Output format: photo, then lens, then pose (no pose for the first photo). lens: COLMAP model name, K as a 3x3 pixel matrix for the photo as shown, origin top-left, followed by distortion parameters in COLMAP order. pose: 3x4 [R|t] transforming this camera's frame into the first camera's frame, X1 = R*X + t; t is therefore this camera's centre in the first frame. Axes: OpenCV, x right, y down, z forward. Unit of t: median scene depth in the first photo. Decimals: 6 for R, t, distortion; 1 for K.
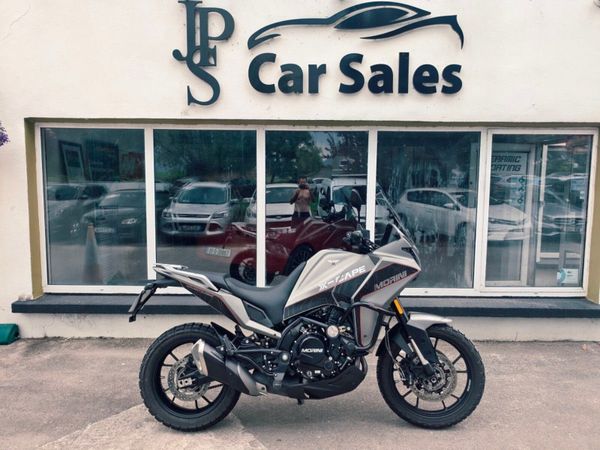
lens RADIAL K [[420.9, 0, 302.3], [0, 420.9, 220.1], [0, 0, 1]] dist [0.007460, -0.000357]
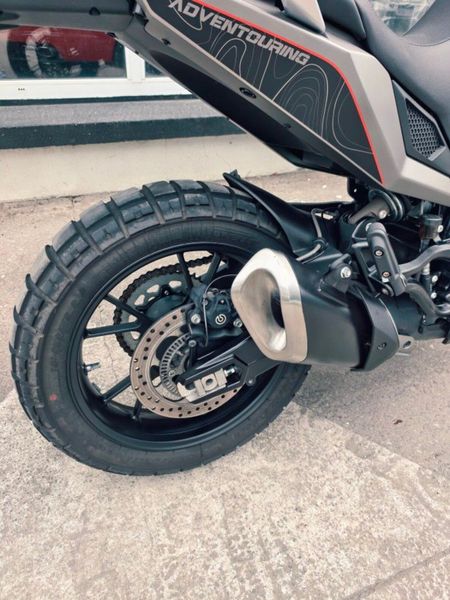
lens RADIAL K [[423.7, 0, 224.0], [0, 423.7, 301.4], [0, 0, 1]] dist [0.006479, -0.006786]
pose [[0.928876, -0.190774, 0.317482, -0.338388], [-0.021696, 0.827656, 0.560816, 0.158085], [-0.369755, -0.527817, 0.764651, 0.765489]]
